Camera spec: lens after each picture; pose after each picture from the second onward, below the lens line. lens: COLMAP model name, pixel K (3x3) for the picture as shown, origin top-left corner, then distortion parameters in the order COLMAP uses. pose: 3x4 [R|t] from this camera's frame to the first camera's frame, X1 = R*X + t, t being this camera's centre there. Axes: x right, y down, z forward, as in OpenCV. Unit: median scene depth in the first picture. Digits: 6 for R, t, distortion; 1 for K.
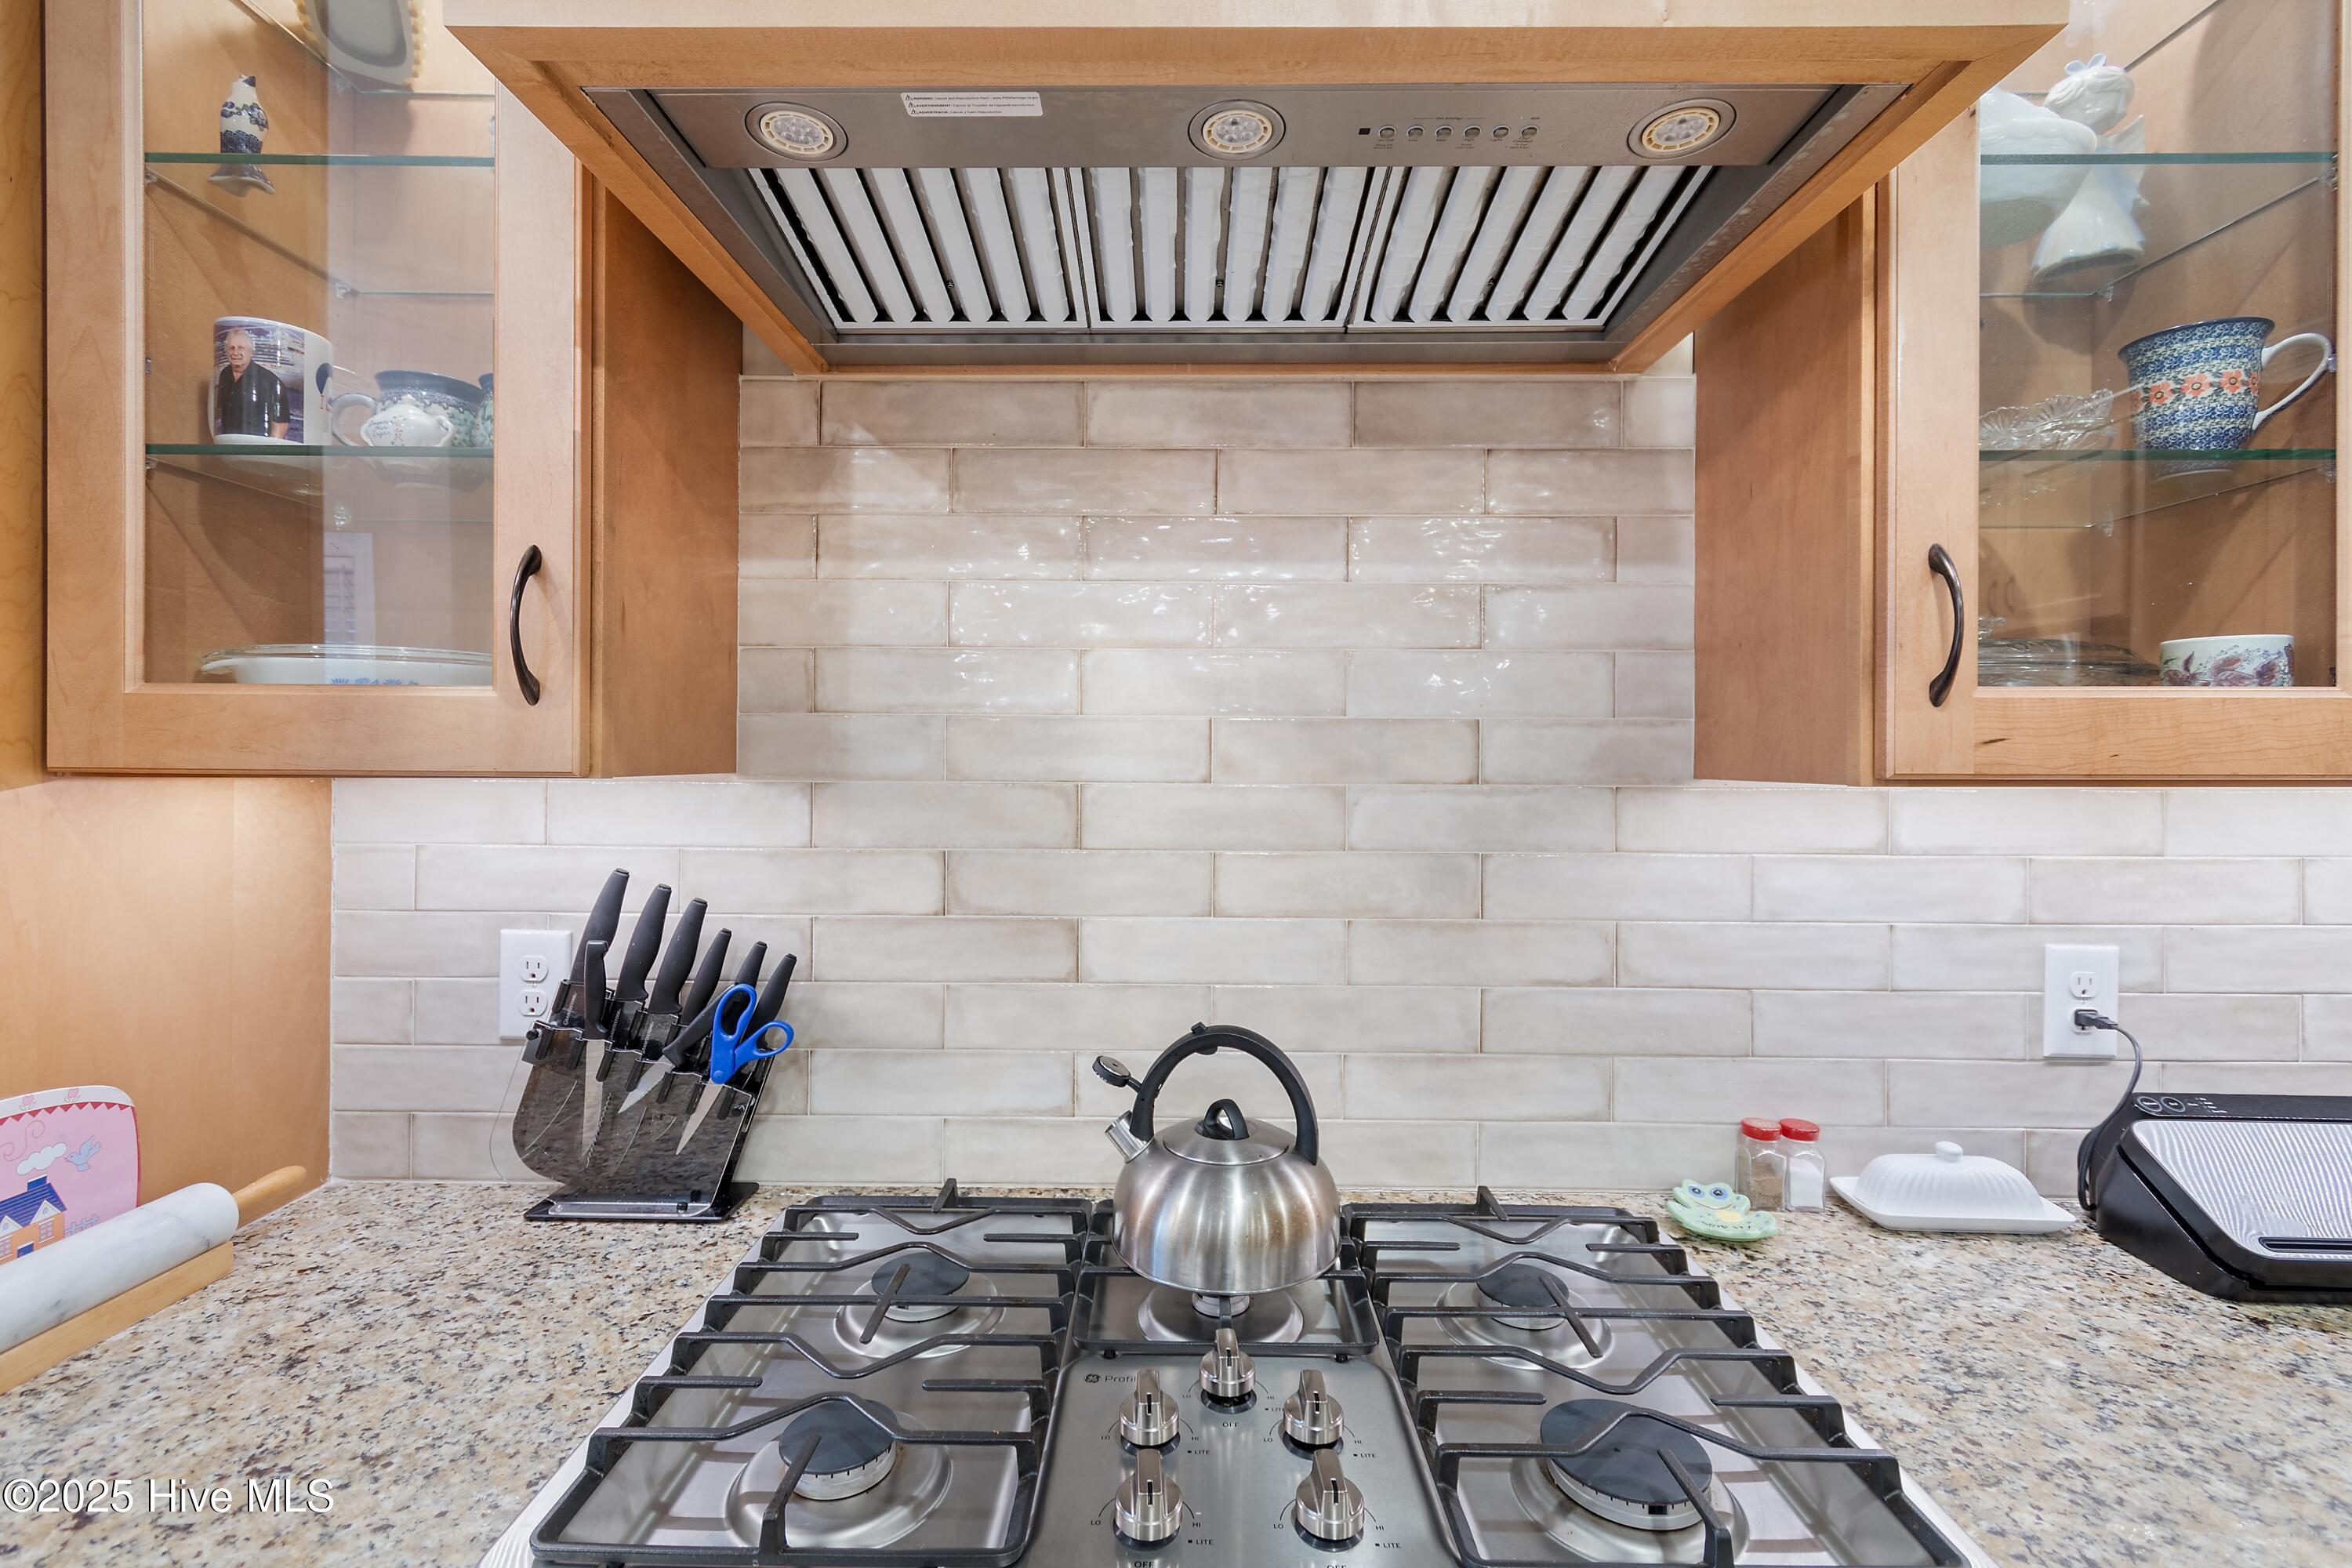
lens RADIAL K [[1050.5, 0, 1175.6], [0, 1050.5, 775.3], [0, 0, 1]] dist [0.006259, -0.003129]
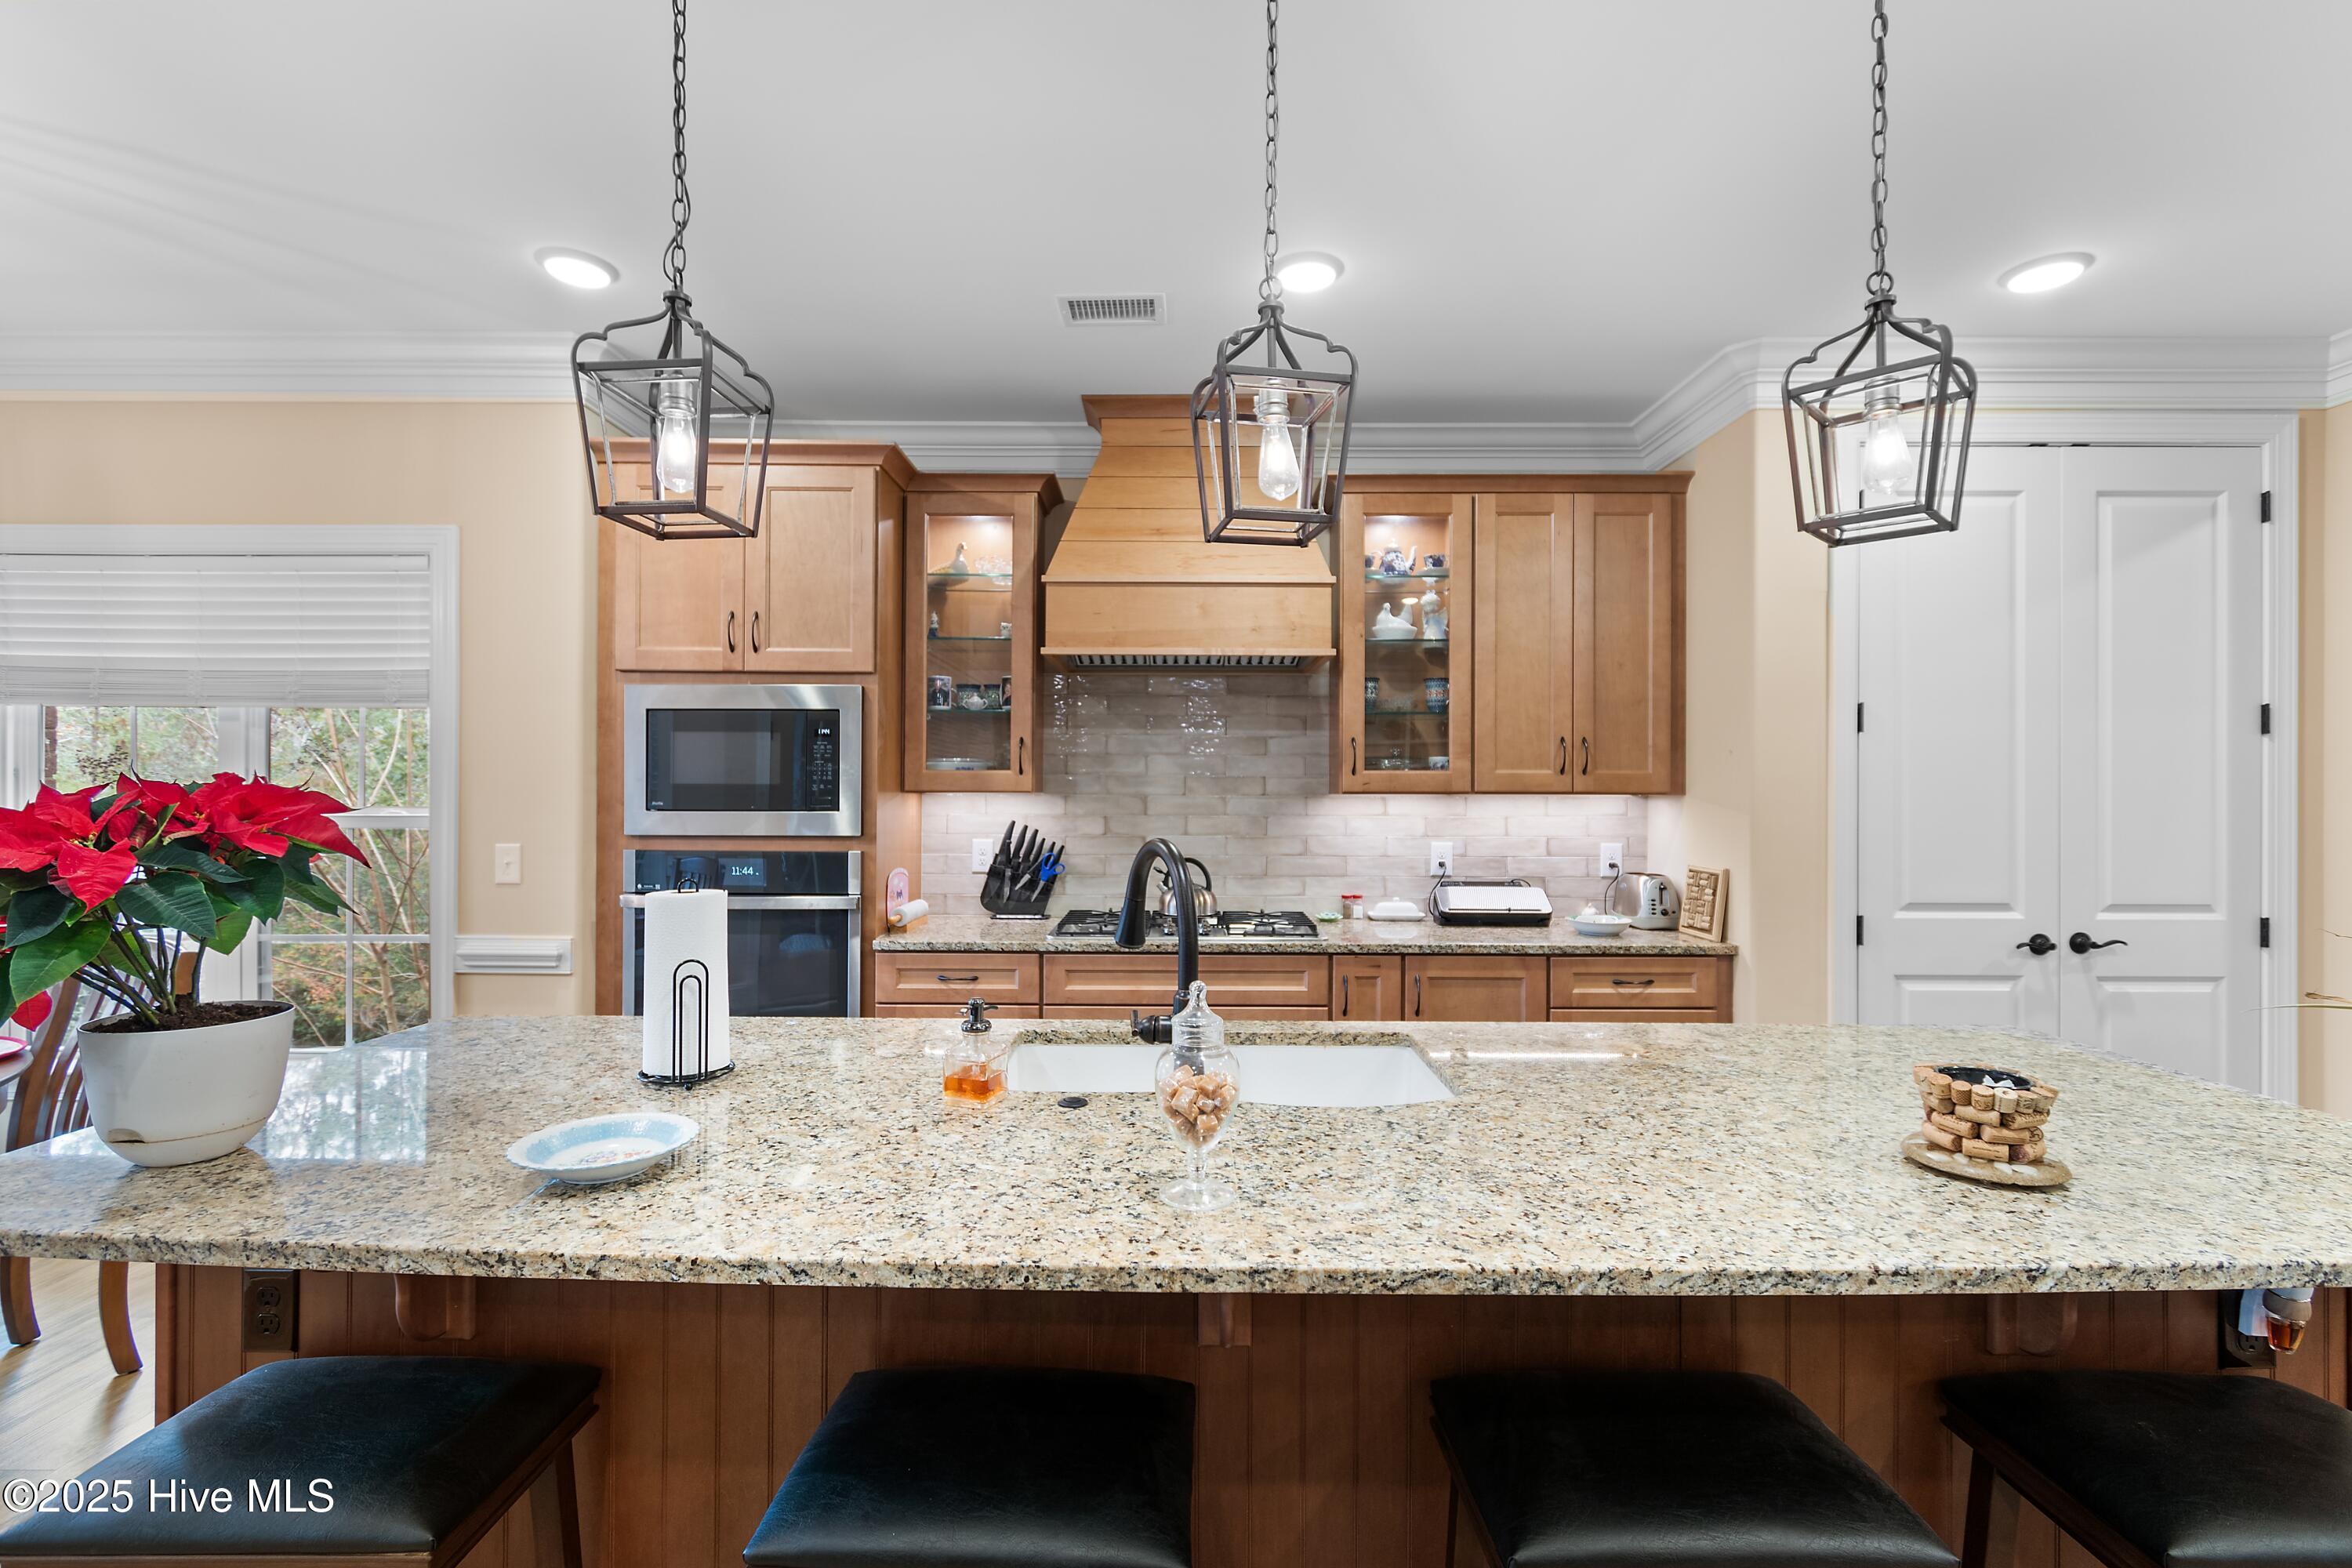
lens RADIAL K [[1050.5, 0, 1173.0], [0, 1050.5, 796.0], [0, 0, 1]] dist [0.006259, -0.003129]
pose [[0.999996, -0.001886, -0.001963, 0.001085], [0.001866, 0.999945, -0.010304, 0.043987], [0.001982, 0.010300, 0.999945, -2.366670]]
